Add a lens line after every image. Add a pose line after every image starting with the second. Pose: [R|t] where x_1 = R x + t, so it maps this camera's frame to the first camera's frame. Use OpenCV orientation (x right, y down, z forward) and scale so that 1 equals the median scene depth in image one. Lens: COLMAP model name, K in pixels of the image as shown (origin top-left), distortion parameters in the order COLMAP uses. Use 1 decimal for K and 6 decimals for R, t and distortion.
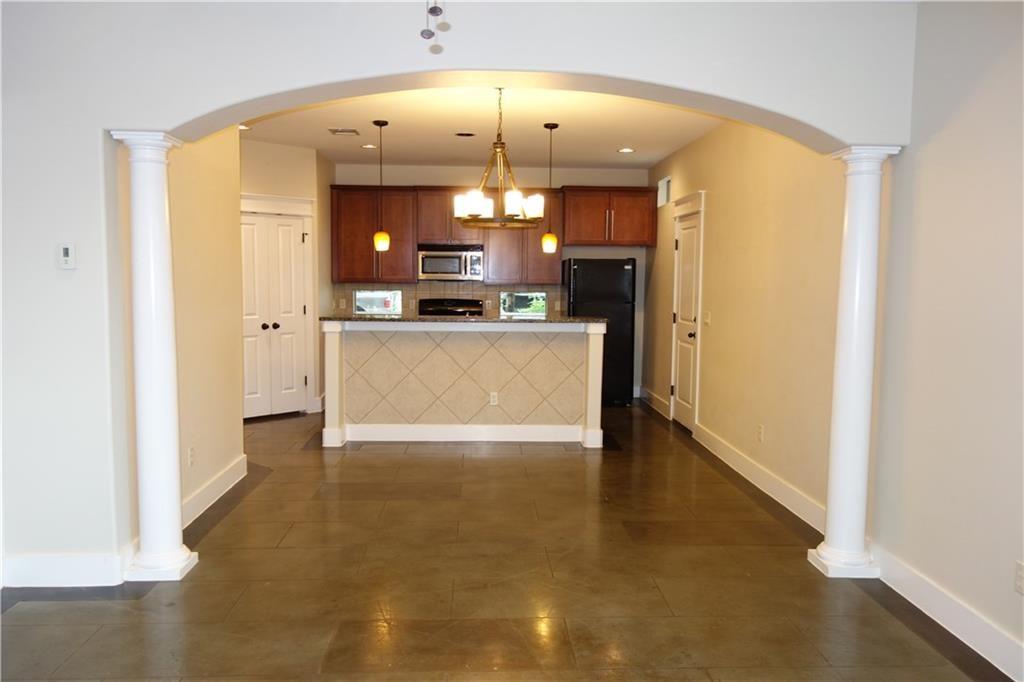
lens RADIAL K [[816.1, 0, 528.0], [0, 816.1, 337.1], [0, 0, 1]] dist [0.042237, -0.003135]
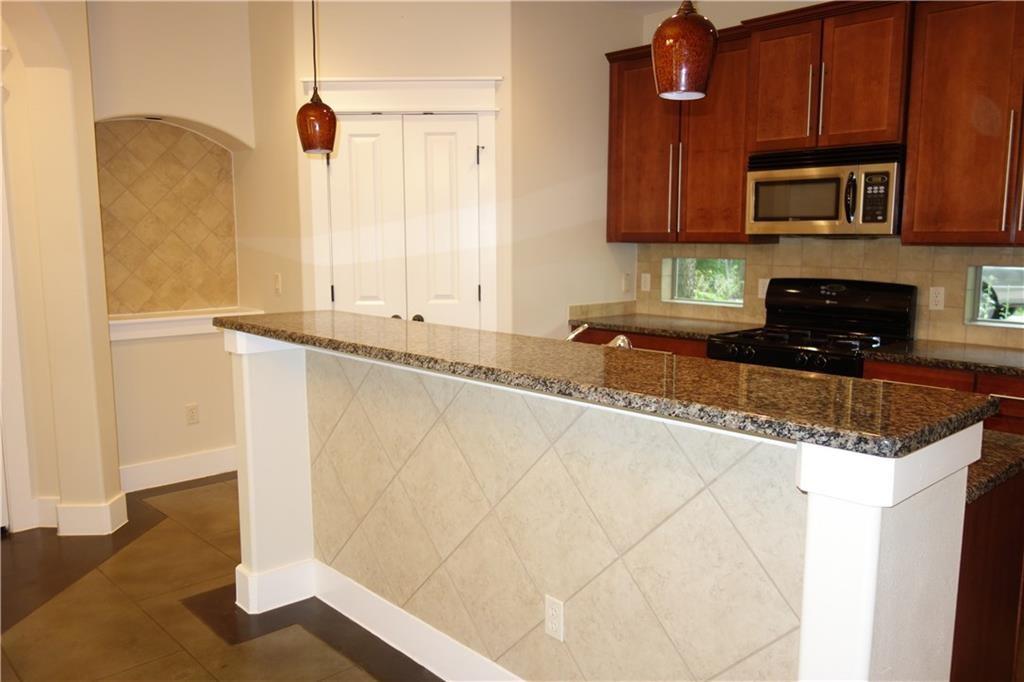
lens RADIAL K [[816.1, 0, 528.0], [0, 816.1, 337.1], [0, 0, 1]] dist [0.042237, -0.003135]
pose [[0.636785, 0.087865, -0.766019, 0.139667], [-0.054510, 0.996130, 0.068946, -0.039144], [0.769112, -0.002148, 0.639110, 0.622306]]
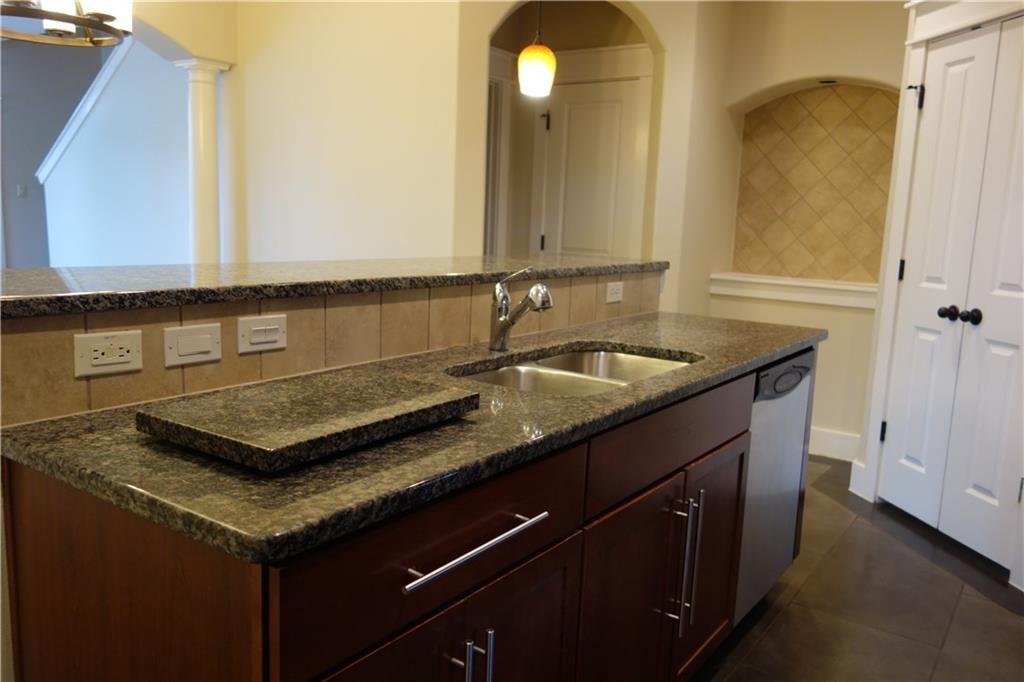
lens RADIAL K [[828.3, 0, 512.0], [0, 828.3, 341.0], [0, 0, 1]] dist [0.083724, 0.000901]
pose [[-0.619105, 0.087523, -0.780415, 0.126023], [-0.107165, 0.975058, 0.194366, -0.050478], [0.777962, 0.203967, -0.594284, 0.941666]]
